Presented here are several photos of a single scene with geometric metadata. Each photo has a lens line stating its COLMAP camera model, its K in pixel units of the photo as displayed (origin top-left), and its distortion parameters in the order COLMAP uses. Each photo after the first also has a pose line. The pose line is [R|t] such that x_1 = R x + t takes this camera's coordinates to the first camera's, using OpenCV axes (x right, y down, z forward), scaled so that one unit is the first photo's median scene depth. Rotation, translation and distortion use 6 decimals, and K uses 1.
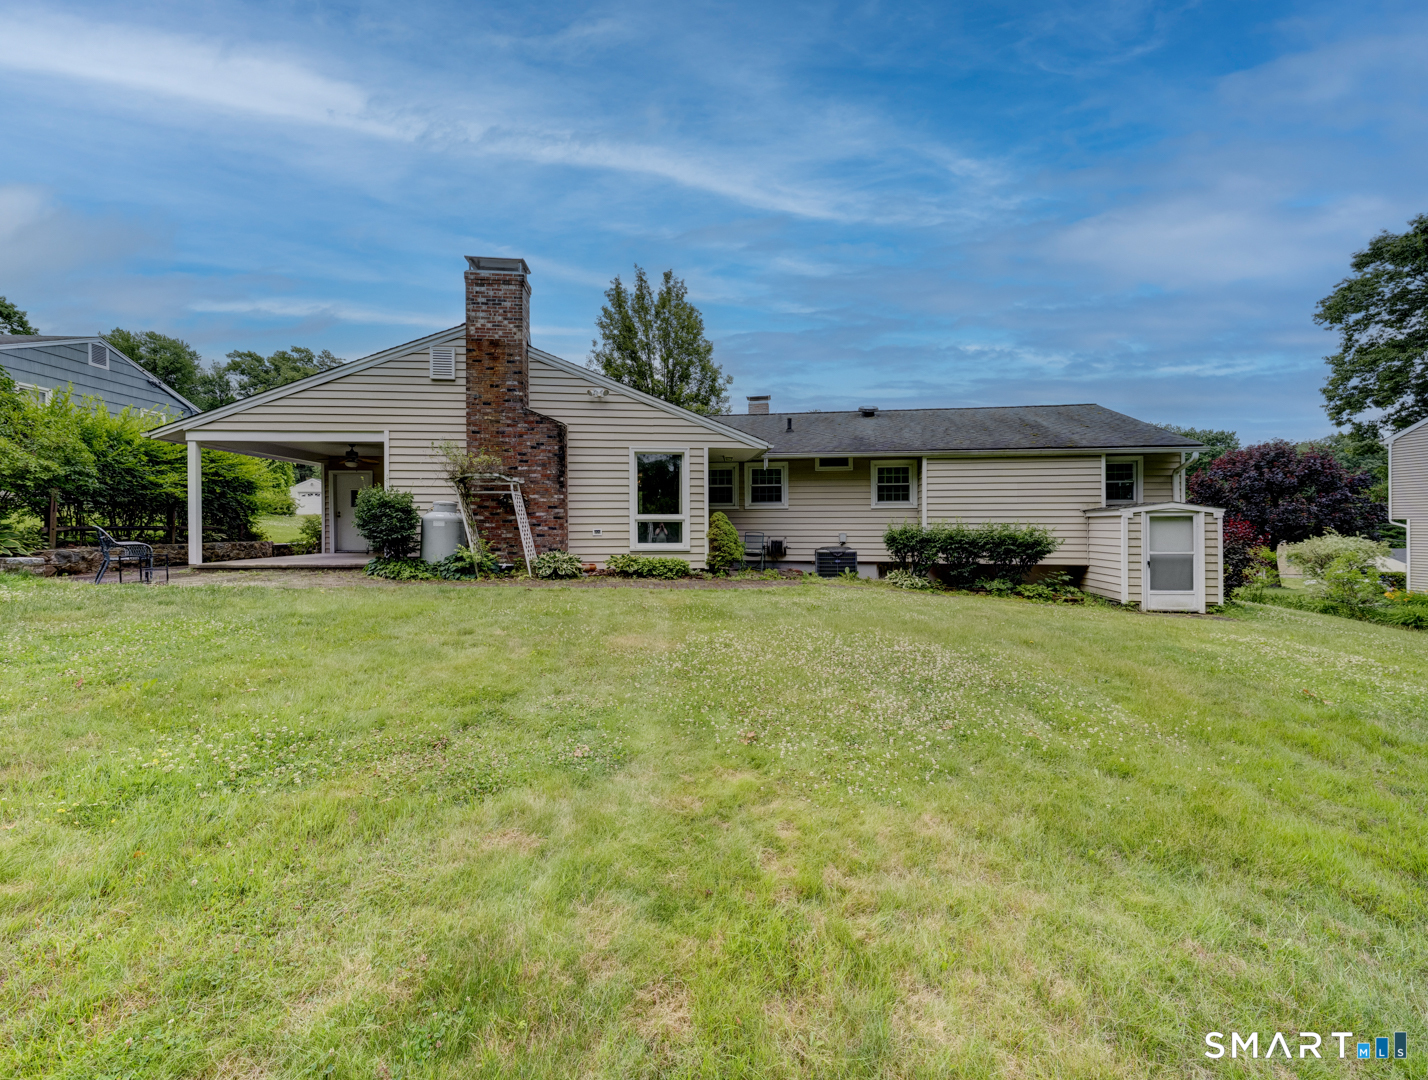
lens RADIAL K [[564.8, 0, 715.2], [0, 564.8, 537.5], [0, 0, 1]] dist [-0.001308, -0.000264]
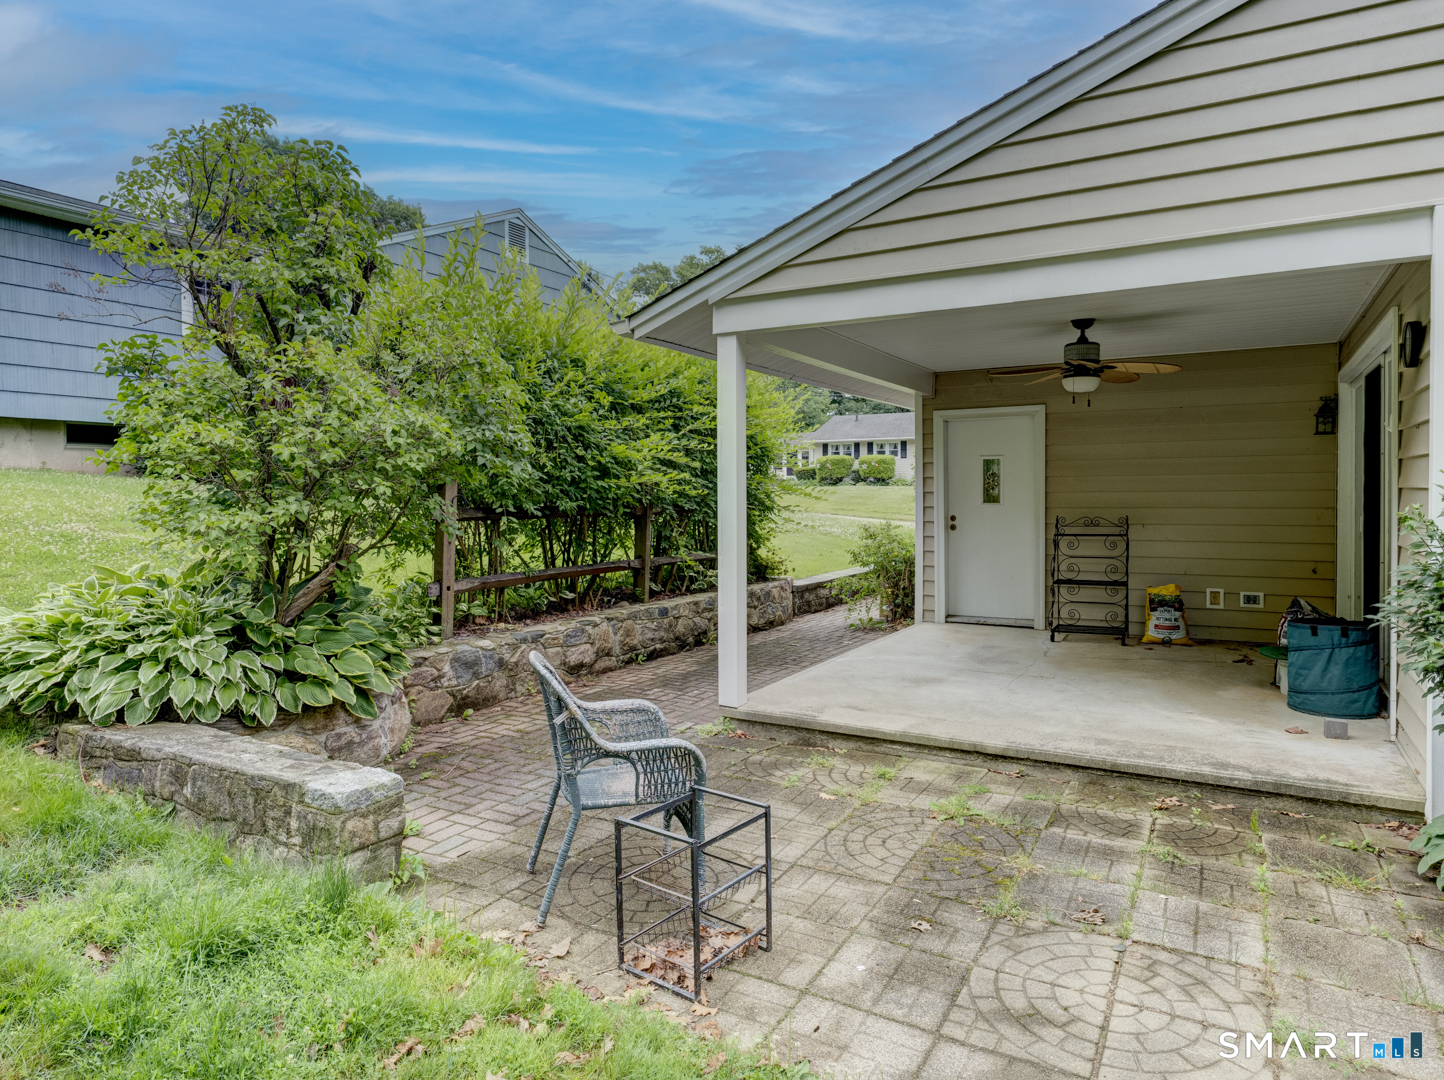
lens RADIAL K [[887.1, 0, 723.0], [0, 887.1, 531.6], [0, 0, 1]] dist [0.002043, 0.000038]
pose [[0.828844, 0.020972, -0.559087, -0.618886], [-0.007672, 0.999629, 0.026124, -0.066960], [0.559428, -0.017364, 0.828697, 0.549180]]
